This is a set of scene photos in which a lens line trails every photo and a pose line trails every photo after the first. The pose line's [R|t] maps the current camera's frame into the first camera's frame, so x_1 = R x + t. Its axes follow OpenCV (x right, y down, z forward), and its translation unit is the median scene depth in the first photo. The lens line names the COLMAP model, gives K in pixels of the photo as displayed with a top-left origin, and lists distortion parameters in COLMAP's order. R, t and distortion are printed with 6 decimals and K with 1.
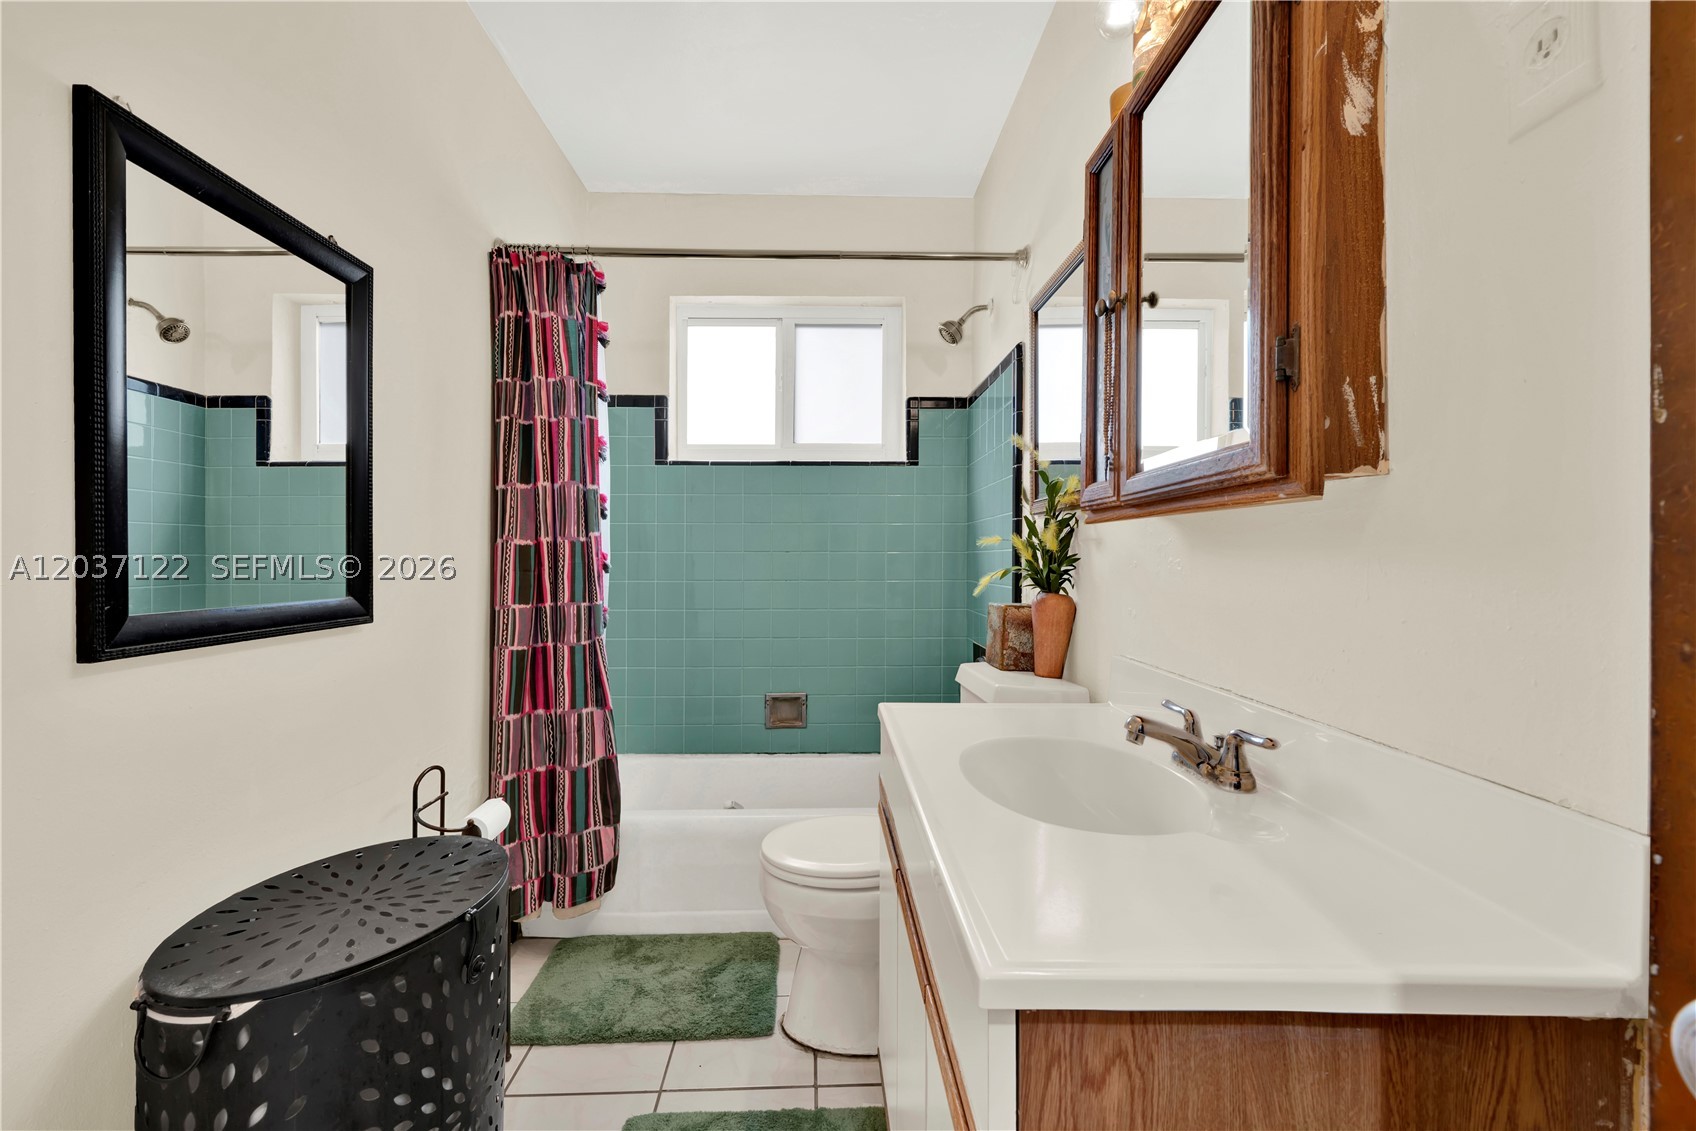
lens RADIAL K [[706.8, 0, 824.6], [0, 706.8, 555.5], [0, 0, 1]] dist [0.011651, 0.000230]
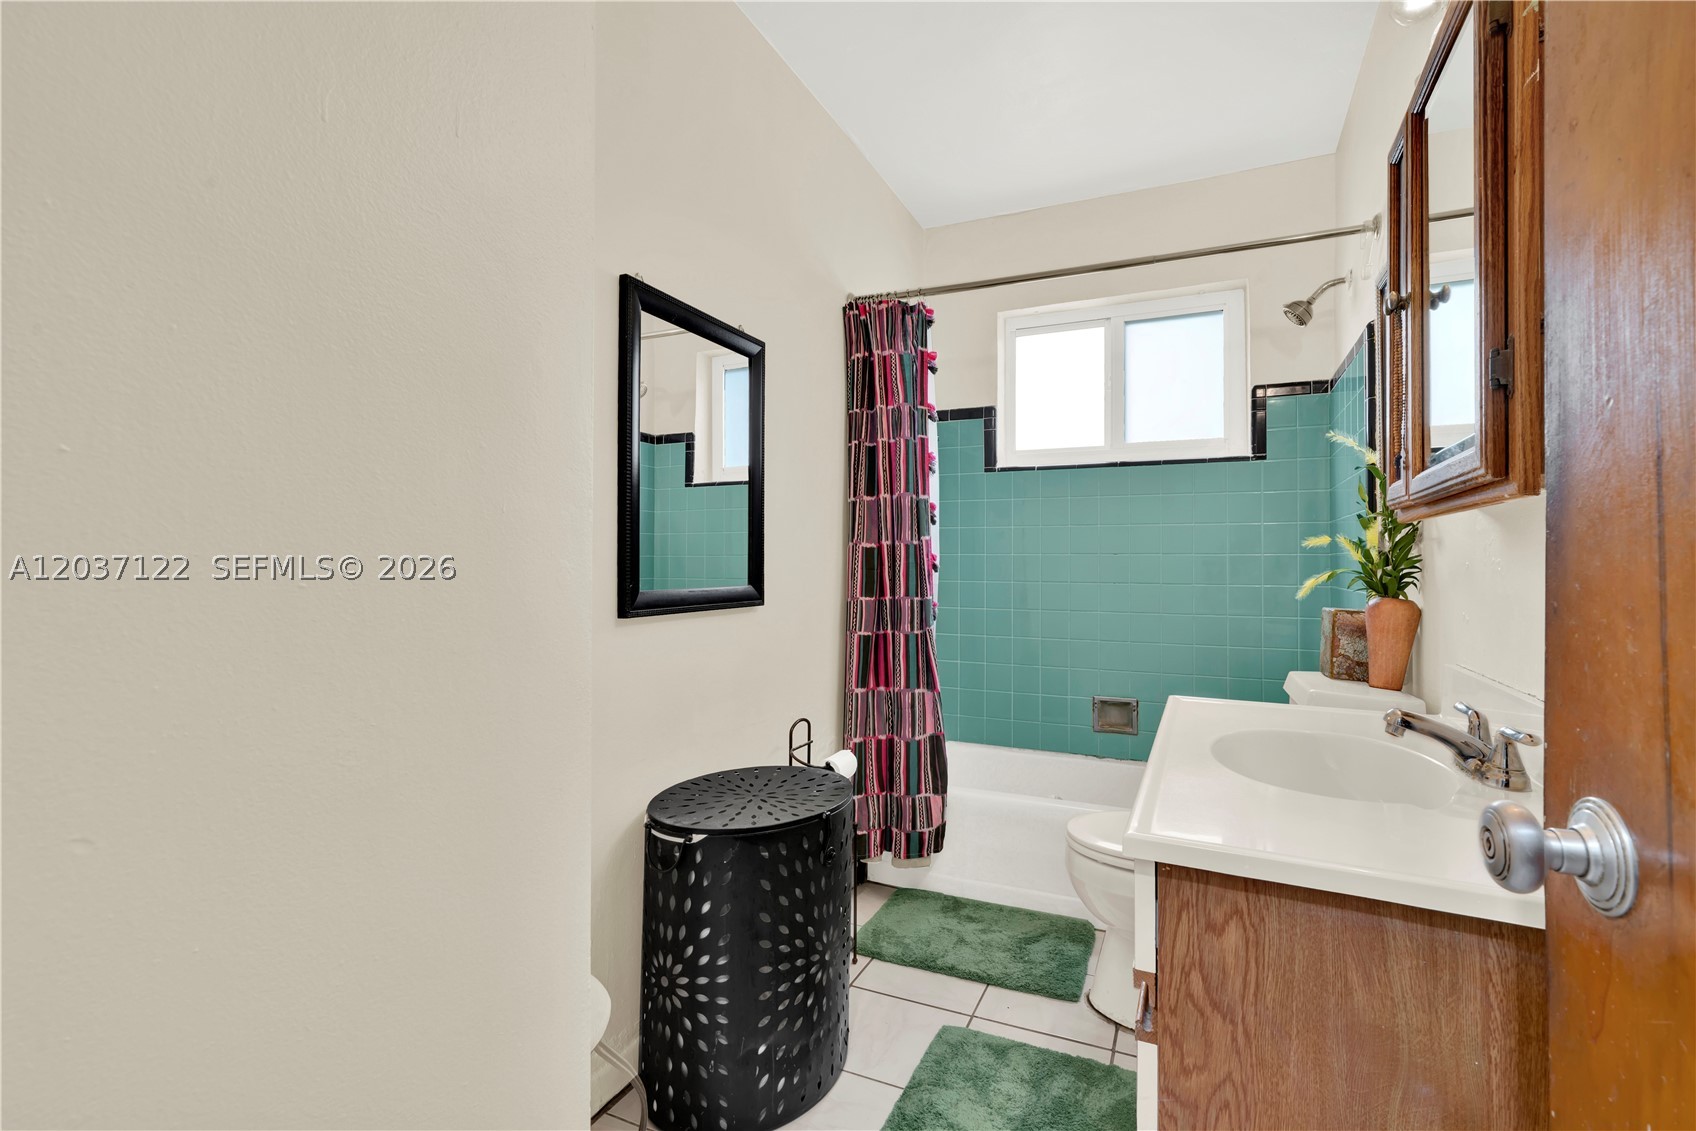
lens RADIAL K [[784.1, 0, 846.6], [0, 784.1, 578.1], [0, 0, 1]] dist [0.044936, 0.000174]
pose [[0.900818, 0.014492, -0.433955, 0.133699], [-0.004552, 0.999703, 0.023937, 0.006338], [0.434174, -0.019587, 0.900616, -0.239998]]
